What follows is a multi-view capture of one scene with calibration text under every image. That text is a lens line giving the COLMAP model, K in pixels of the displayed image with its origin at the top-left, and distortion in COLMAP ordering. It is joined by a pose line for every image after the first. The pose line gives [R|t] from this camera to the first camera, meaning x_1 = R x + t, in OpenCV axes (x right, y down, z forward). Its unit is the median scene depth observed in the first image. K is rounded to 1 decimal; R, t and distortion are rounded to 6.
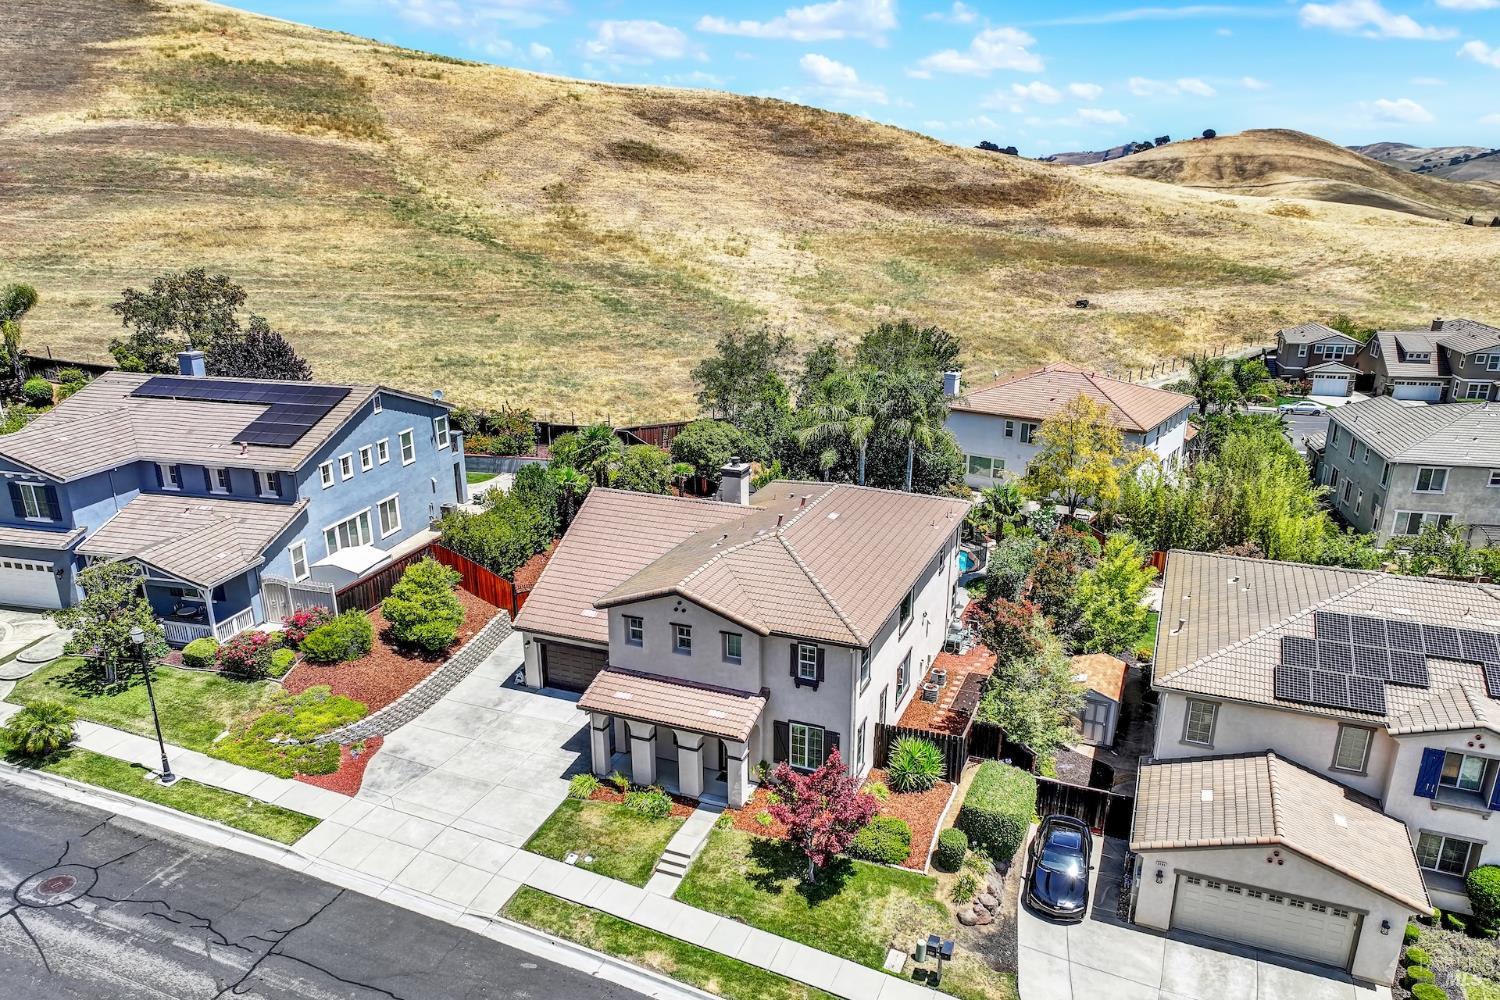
lens RADIAL K [[1050.8, 0, 755.2], [0, 1050.8, 561.3], [0, 0, 1]] dist [-0.002174, 0.020268]
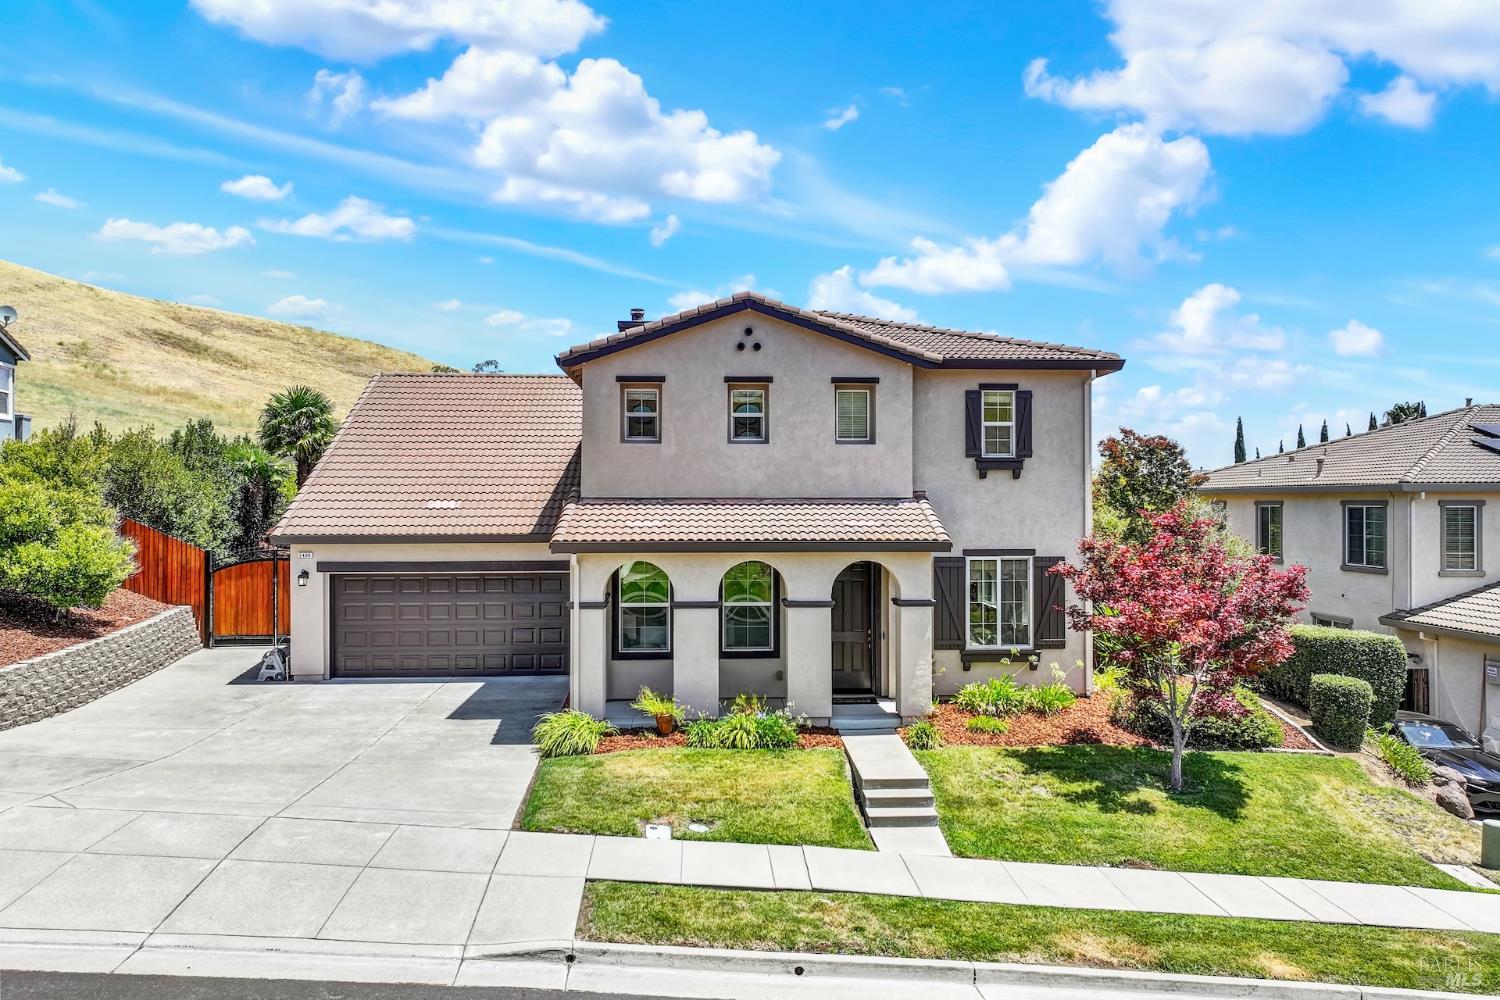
lens RADIAL K [[1073.6, 0, 768.7], [0, 1073.6, 500.9], [0, 0, 1]] dist [0.002805, 0.006529]
pose [[0.899018, 0.003059, 0.437902, -0.154264], [0.147487, 0.939440, -0.309356, 0.147993], [-0.412329, 0.342701, 0.844121, 0.306337]]
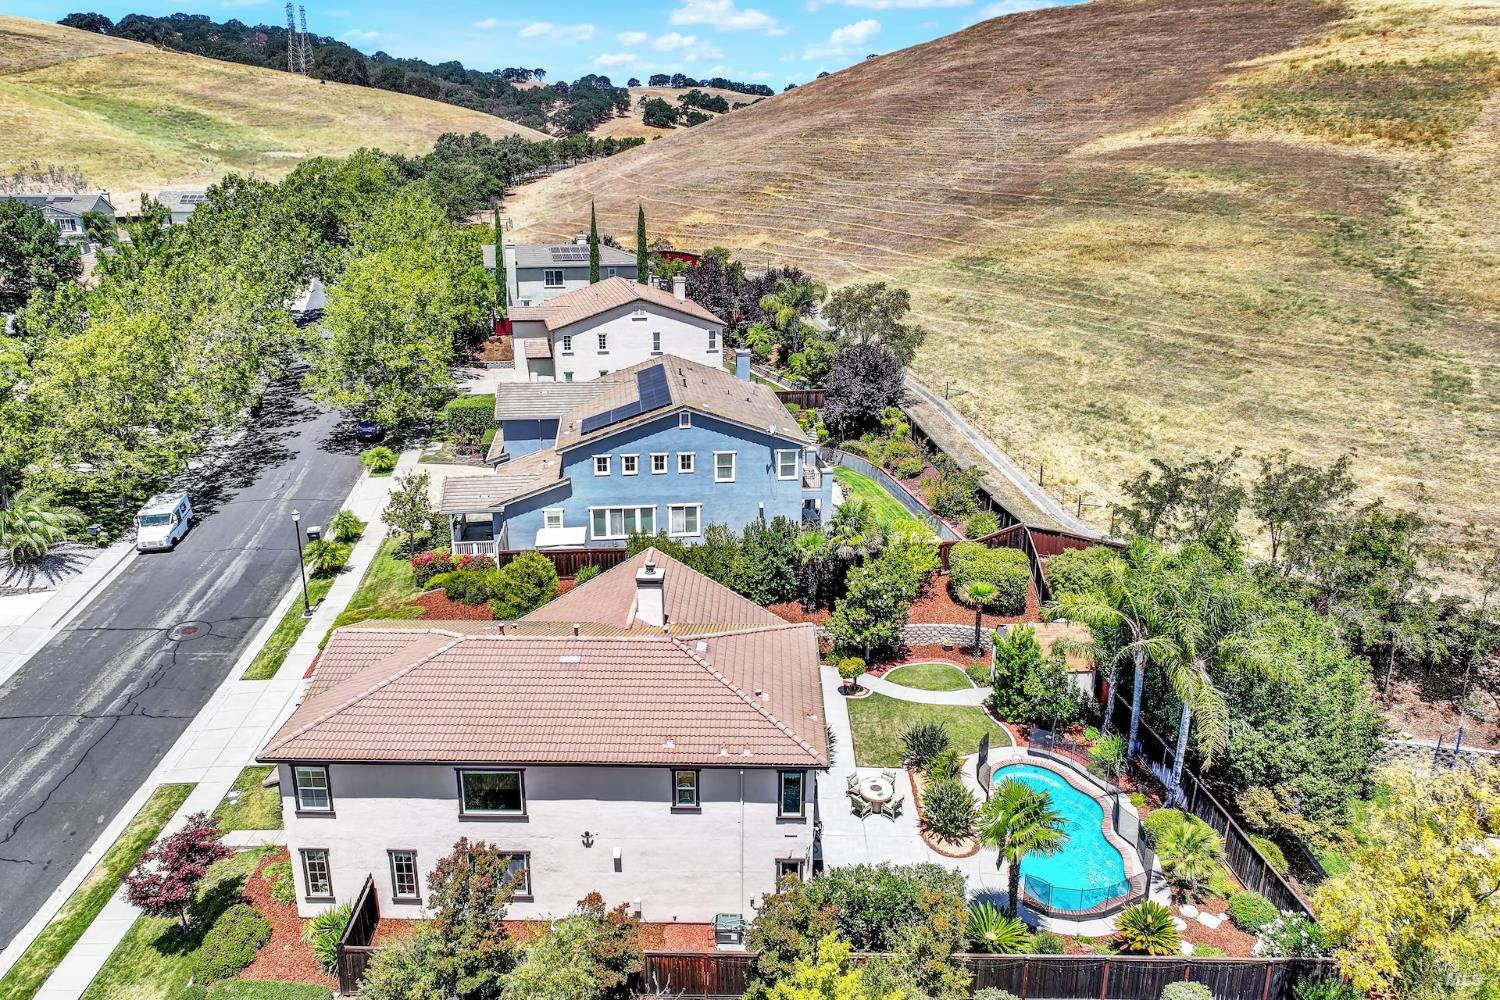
lens RADIAL K [[1050.9, 0, 755.6], [0, 1050.9, 492.2], [0, 0, 1]] dist [0.001495, 0.011929]
pose [[0.371330, 0.280668, -0.885065, 0.509892], [-0.323210, 0.932675, 0.160163, -0.213923], [0.870431, 0.226588, 0.437045, 0.456560]]
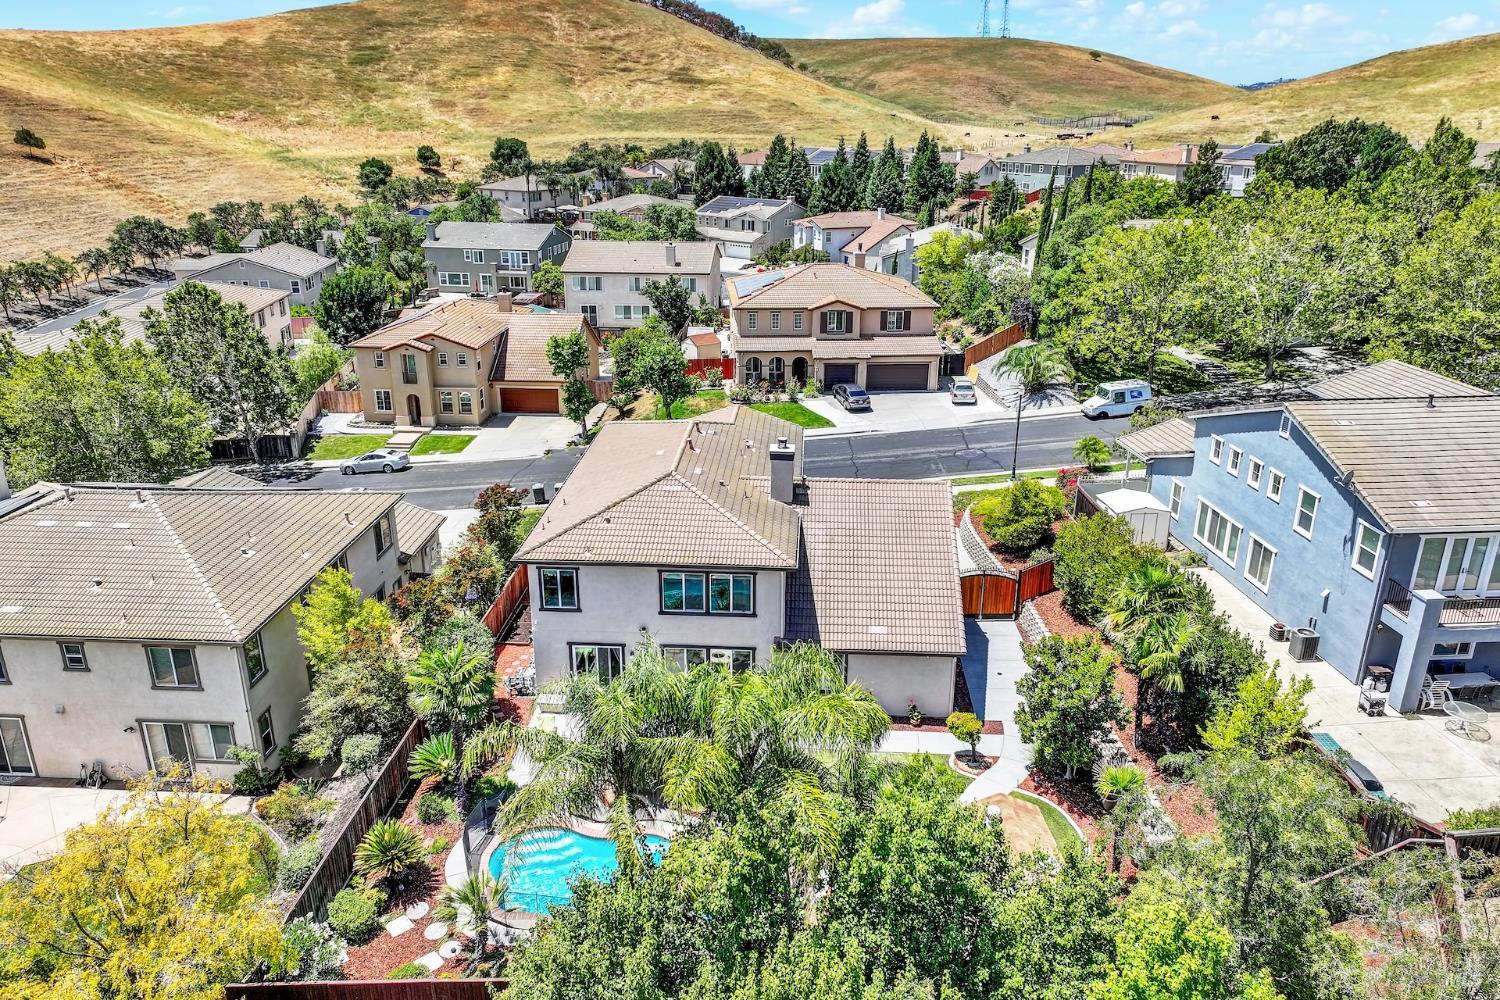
lens RADIAL K [[1073.6, 0, 768.7], [0, 1073.6, 500.9], [0, 0, 1]] dist [0.002805, 0.006529]
pose [[-0.940228, 0.102164, -0.324859, 0.198024], [-0.132251, 0.769524, 0.624774, -0.419735], [0.313816, 0.630393, -0.710017, 1.126208]]
